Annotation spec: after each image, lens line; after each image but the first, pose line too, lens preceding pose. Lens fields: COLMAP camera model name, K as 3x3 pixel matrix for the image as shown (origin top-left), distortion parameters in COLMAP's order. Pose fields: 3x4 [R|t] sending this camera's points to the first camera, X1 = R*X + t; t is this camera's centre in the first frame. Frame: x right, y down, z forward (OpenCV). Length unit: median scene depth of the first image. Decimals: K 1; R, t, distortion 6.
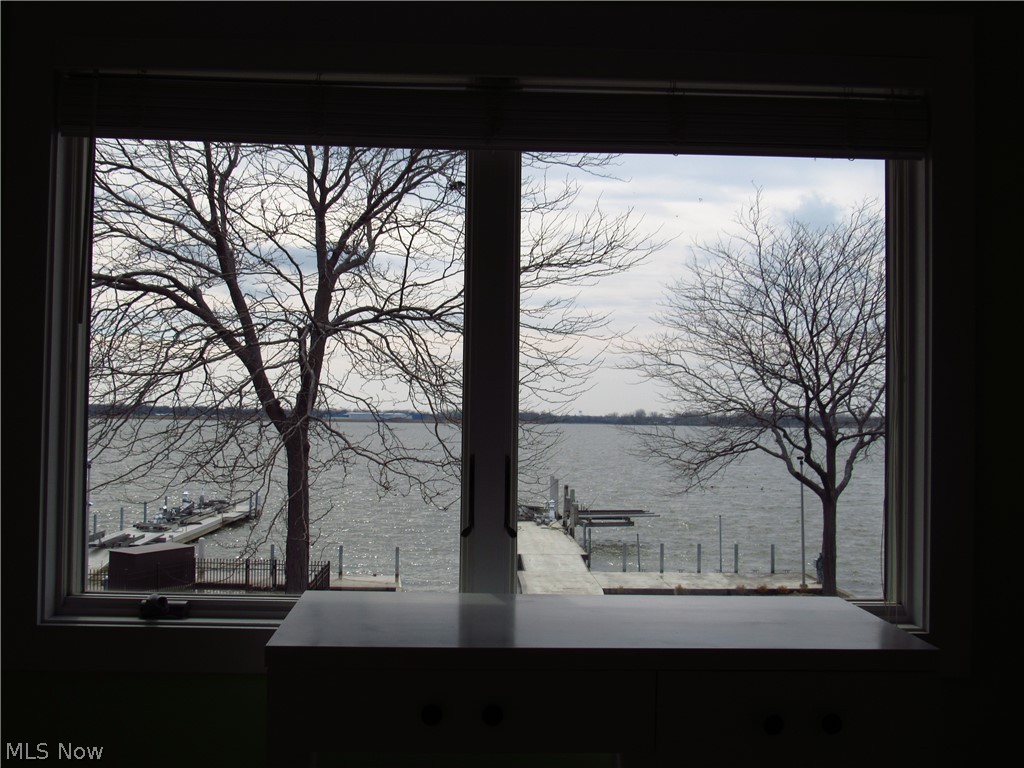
lens RADIAL K [[1115.7, 0, 512.0], [0, 1115.7, 384.0], [0, 0, 1]] dist [0.001818, -0.002129]
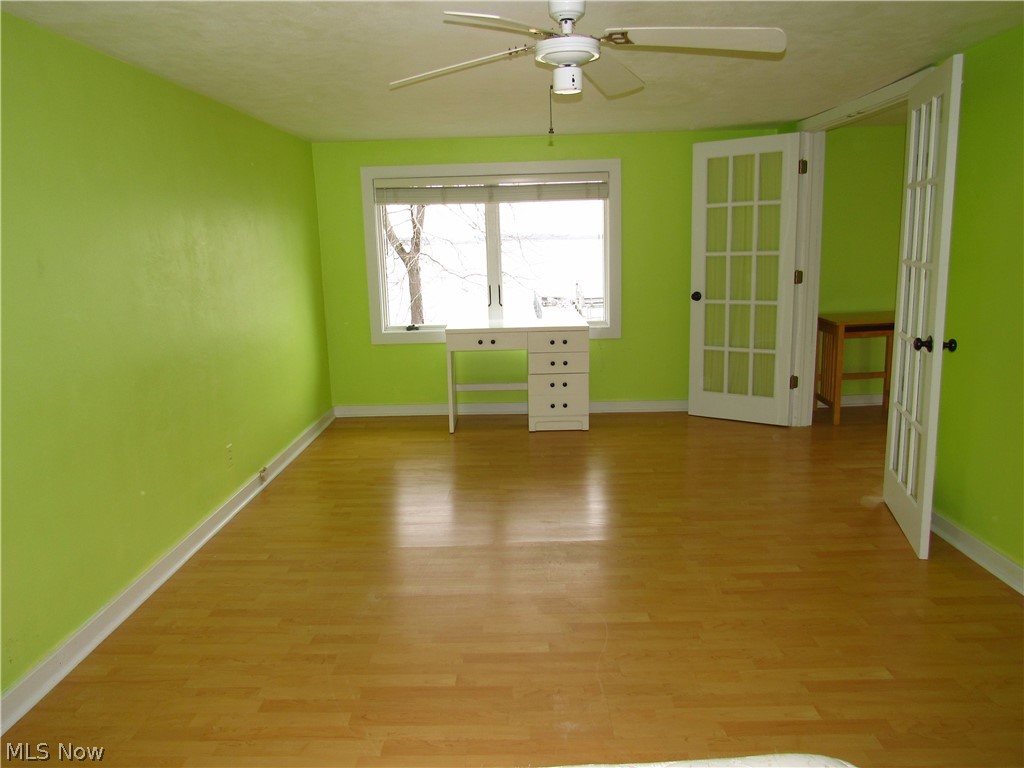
lens RADIAL K [[741.6, 0, 512.0], [0, 741.6, 384.0], [0, 0, 1]] dist [-0.023924, 0.010361]
pose [[0.997863, -0.038703, -0.052639, 0.018749], [0.049438, 0.974010, 0.221044, -0.020359], [0.042716, -0.223174, 0.973842, -0.190508]]
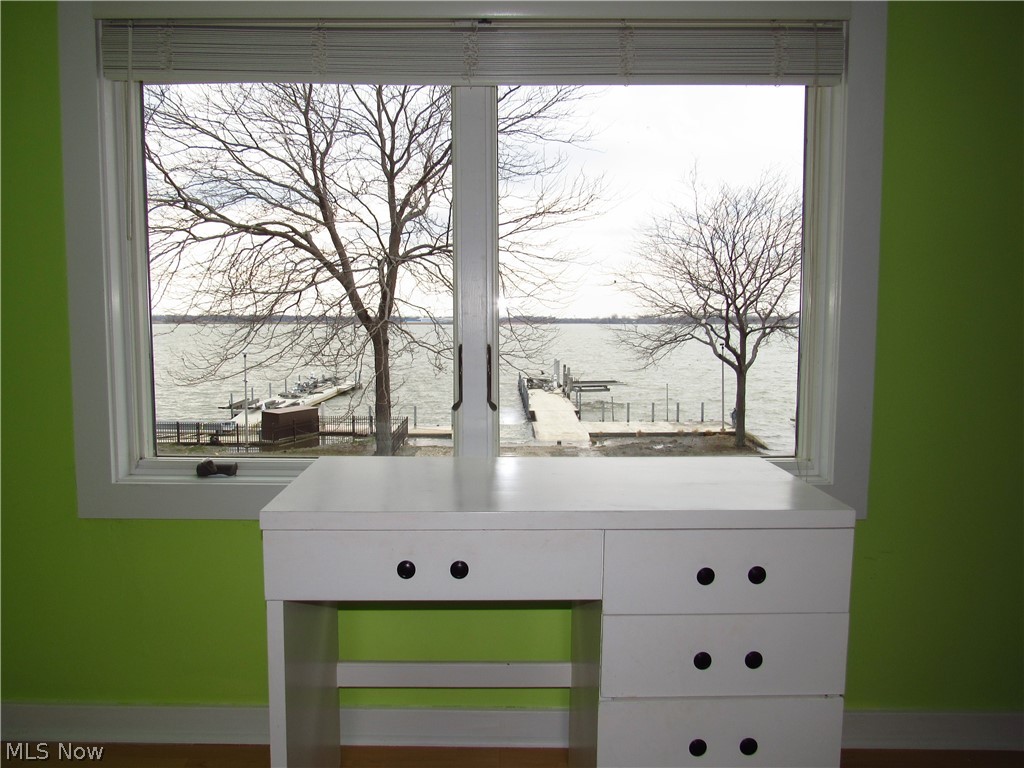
lens RADIAL K [[745.1, 0, 515.5], [0, 745.1, 378.2], [0, 0, 1]] dist [0.005846, 0.003032]
pose [[0.999759, -0.011714, -0.018568, 0.004344], [0.013649, 0.994081, 0.107782, 0.001000], [0.017196, -0.108010, 0.994001, 0.015435]]
